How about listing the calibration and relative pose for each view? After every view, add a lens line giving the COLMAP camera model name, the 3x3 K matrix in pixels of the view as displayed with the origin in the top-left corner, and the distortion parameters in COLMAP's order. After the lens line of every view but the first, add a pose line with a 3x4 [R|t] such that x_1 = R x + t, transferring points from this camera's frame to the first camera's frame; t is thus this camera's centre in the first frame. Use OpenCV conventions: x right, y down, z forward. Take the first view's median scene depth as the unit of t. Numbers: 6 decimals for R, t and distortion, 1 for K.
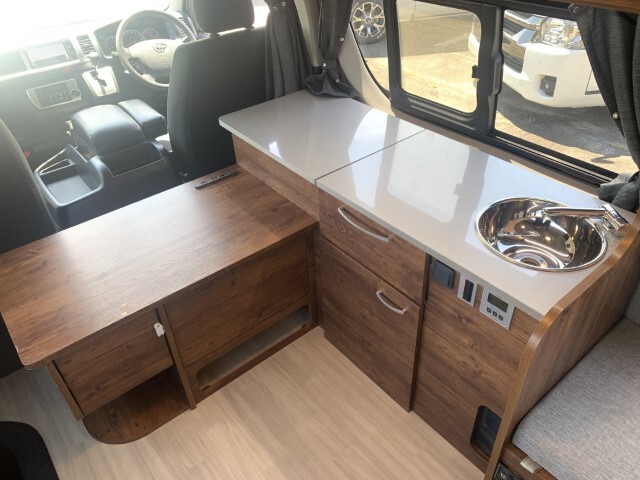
lens RADIAL K [[492.0, 0, 320.0], [0, 492.0, 240.0], [0, 0, 1]] dist [-0.001390, -0.000169]
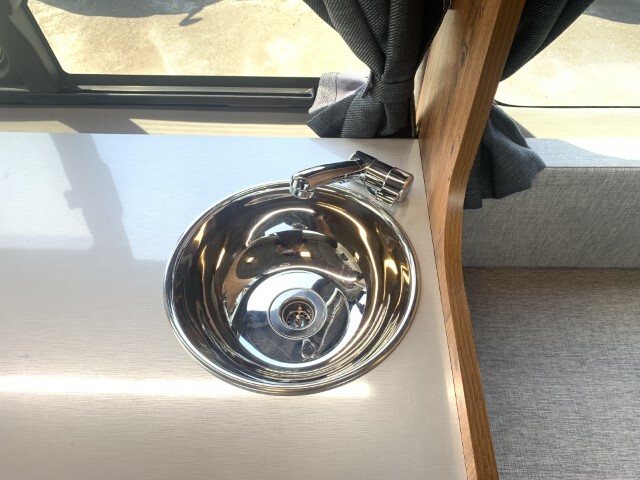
lens RADIAL K [[492.0, 0, 320.0], [0, 492.0, 240.0], [0, 0, 1]] dist [-0.001390, -0.000169]
pose [[0.638252, -0.585677, 0.499616, 0.184737], [0.451152, 0.810438, 0.373700, -0.169392], [-0.623775, -0.013112, 0.781494, 0.475924]]
